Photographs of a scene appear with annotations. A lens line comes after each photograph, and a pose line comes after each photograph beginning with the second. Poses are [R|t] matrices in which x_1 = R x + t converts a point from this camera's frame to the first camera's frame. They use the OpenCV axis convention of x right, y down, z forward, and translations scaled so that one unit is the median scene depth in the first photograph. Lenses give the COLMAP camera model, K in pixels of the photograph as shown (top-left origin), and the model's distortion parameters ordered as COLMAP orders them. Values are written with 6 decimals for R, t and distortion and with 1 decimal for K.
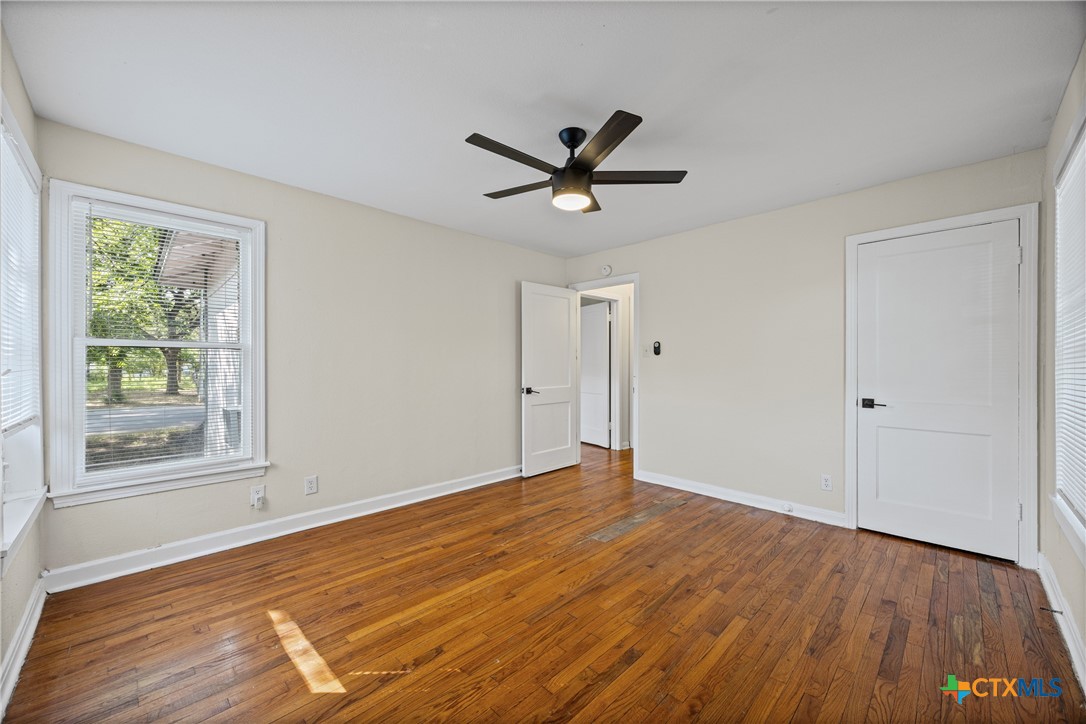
lens RADIAL K [[418.6, 0, 542.8], [0, 418.6, 369.0], [0, 0, 1]] dist [-0.000041, 0.000431]
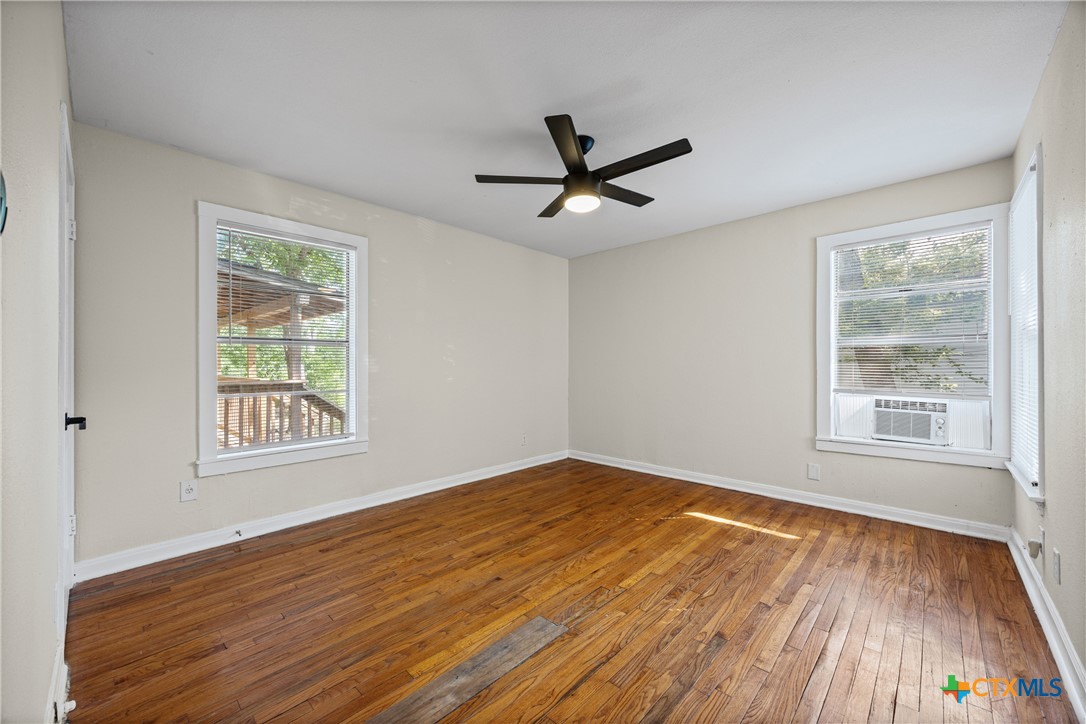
lens RADIAL K [[418.6, 0, 549.1], [0, 418.6, 359.2], [0, 0, 1]] dist [-0.000041, 0.000431]
pose [[-0.999034, 0.002130, -0.043884, 0.207739], [0.002323, 0.999988, -0.004339, 0.001246], [0.043874, -0.004437, -0.999027, 2.131967]]
